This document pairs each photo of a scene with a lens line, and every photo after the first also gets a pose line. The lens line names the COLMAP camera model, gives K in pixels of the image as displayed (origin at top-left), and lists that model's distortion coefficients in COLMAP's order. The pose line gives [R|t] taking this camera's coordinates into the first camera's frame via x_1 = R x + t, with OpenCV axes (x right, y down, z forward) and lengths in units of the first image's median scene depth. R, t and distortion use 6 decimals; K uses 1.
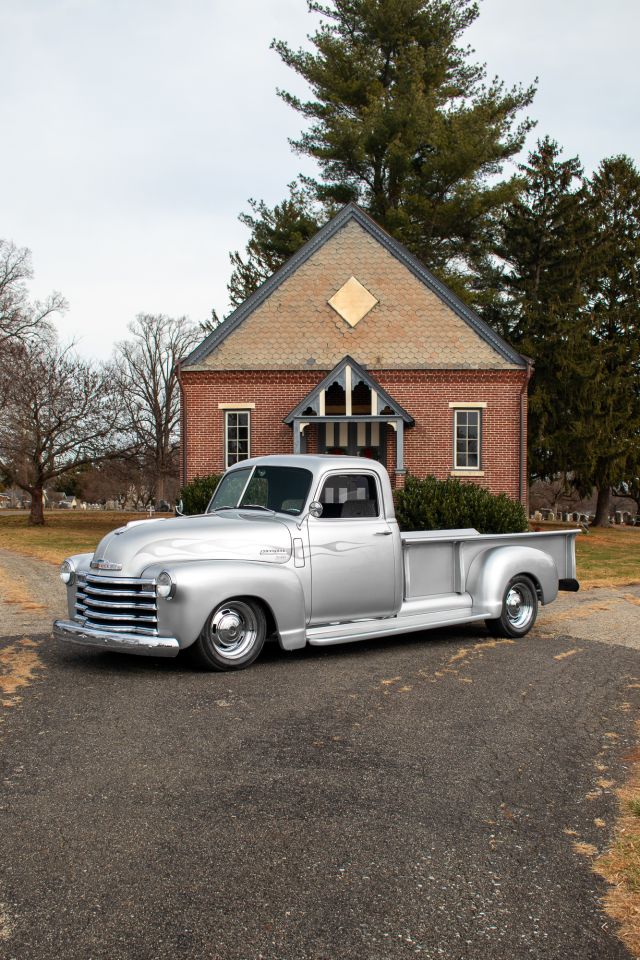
lens RADIAL K [[1242.4, 0, 320.9], [0, 1242.4, 569.3], [0, 0, 1]] dist [-0.065242, 0.000000]
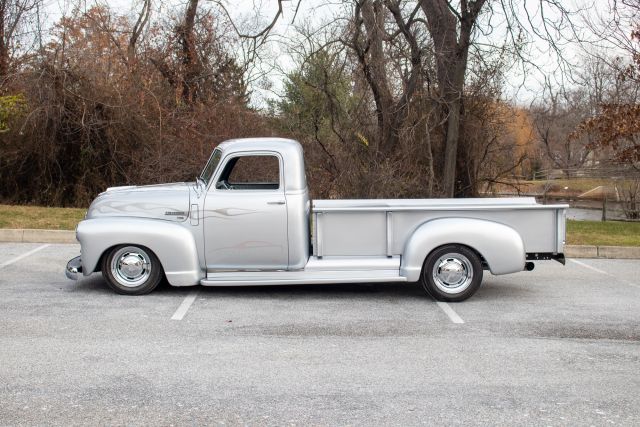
lens RADIAL K [[828.2, 0, 325.3], [0, 828.2, 215.7], [0, 0, 1]] dist [-0.065242, 0.000000]
pose [[0.672952, 0.056038, -0.737561, 0.697645], [-0.040341, 0.998423, 0.039050, -0.050371], [0.738586, 0.003475, 0.674151, 0.473115]]
